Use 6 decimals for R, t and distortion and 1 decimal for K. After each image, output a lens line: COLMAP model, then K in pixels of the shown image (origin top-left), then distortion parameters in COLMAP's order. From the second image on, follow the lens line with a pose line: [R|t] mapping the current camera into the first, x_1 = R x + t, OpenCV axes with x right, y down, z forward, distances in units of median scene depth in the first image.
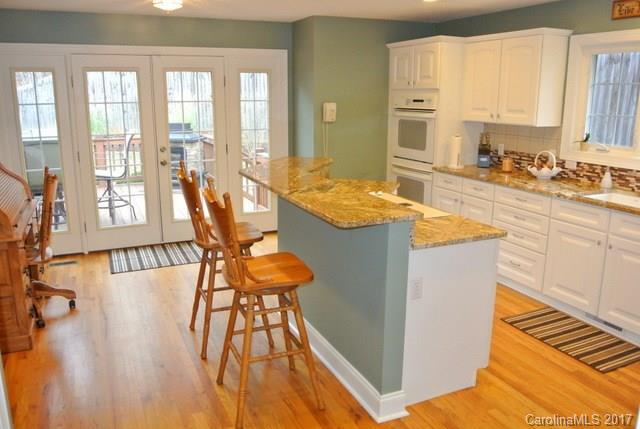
lens RADIAL K [[508.2, 0, 320.9], [0, 508.2, 212.7], [0, 0, 1]] dist [-0.077954, 0.017011]
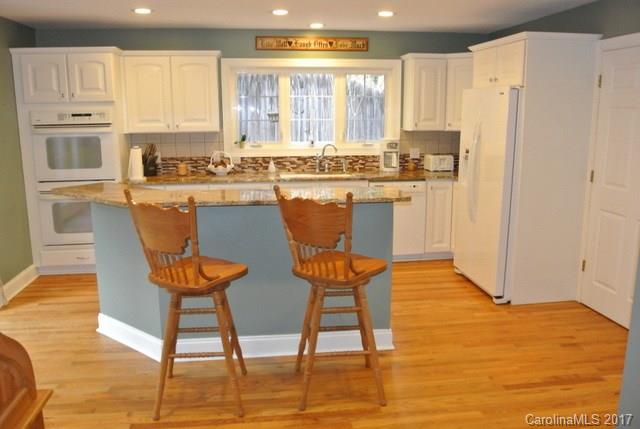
lens RADIAL K [[508.2, 0, 323.7], [0, 508.2, 215.0], [0, 0, 1]] dist [-0.077954, 0.017011]
pose [[0.291801, -0.196389, 0.936100, -0.663756], [0.219364, 0.966348, 0.134355, -0.086470], [-0.930984, 0.166141, 0.325062, 0.397480]]
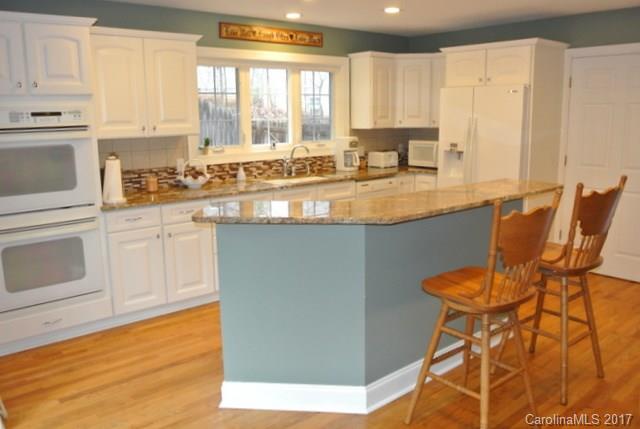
lens RADIAL K [[508.2, 0, 316.7], [0, 508.2, 215.2], [0, 0, 1]] dist [-0.077954, 0.017011]
pose [[-0.251733, -0.189521, 0.949059, -0.590705], [0.229055, 0.941110, 0.248689, -0.214969], [-0.940300, 0.279990, -0.193497, 1.004984]]
